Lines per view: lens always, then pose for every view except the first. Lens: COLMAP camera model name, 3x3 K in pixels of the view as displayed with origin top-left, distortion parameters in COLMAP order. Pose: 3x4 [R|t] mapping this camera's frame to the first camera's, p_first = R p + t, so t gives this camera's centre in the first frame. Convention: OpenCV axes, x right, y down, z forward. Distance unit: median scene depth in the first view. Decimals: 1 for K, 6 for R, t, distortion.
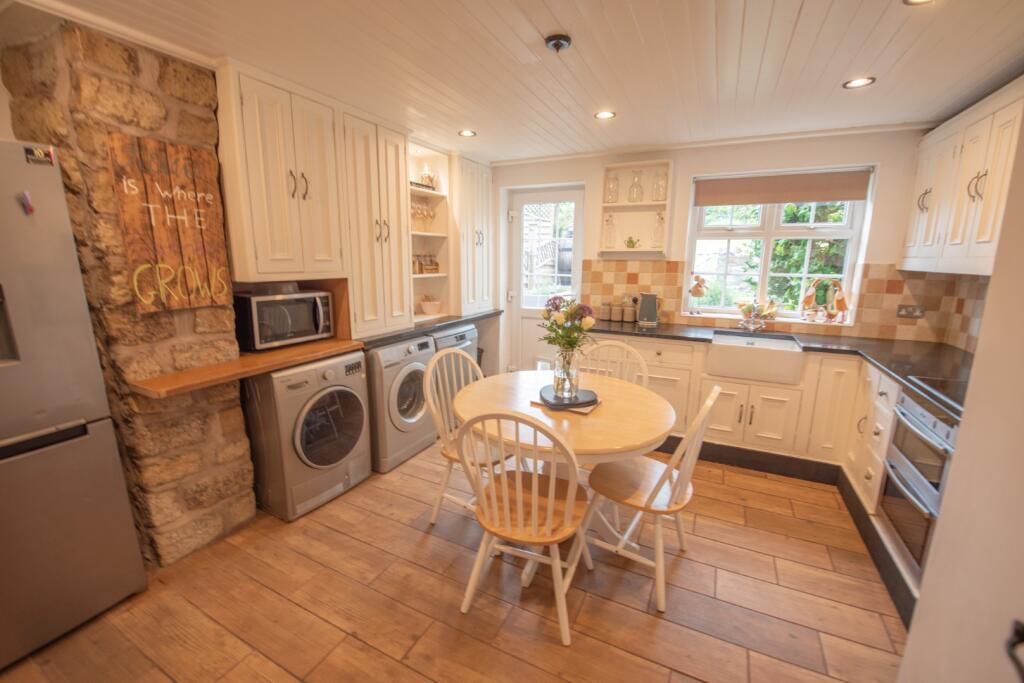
lens RADIAL K [[435.1, 0, 512.0], [0, 435.1, 341.5], [0, 0, 1]] dist [-0.000587, -0.000041]
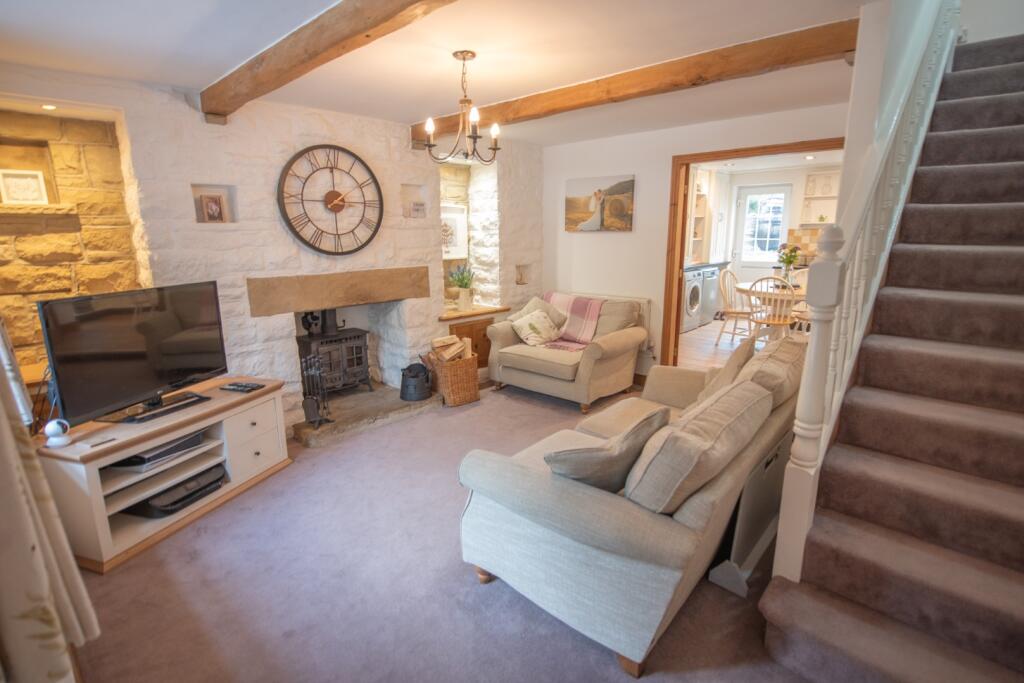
lens RADIAL K [[497.7, 0, 512.0], [0, 497.7, 341.5], [0, 0, 1]] dist [-0.001213, -0.000274]
pose [[0.958217, 0.046747, -0.282195, -0.304739], [-0.039003, 0.998694, 0.033002, 0.228140], [0.283369, -0.020617, 0.958789, -1.175253]]
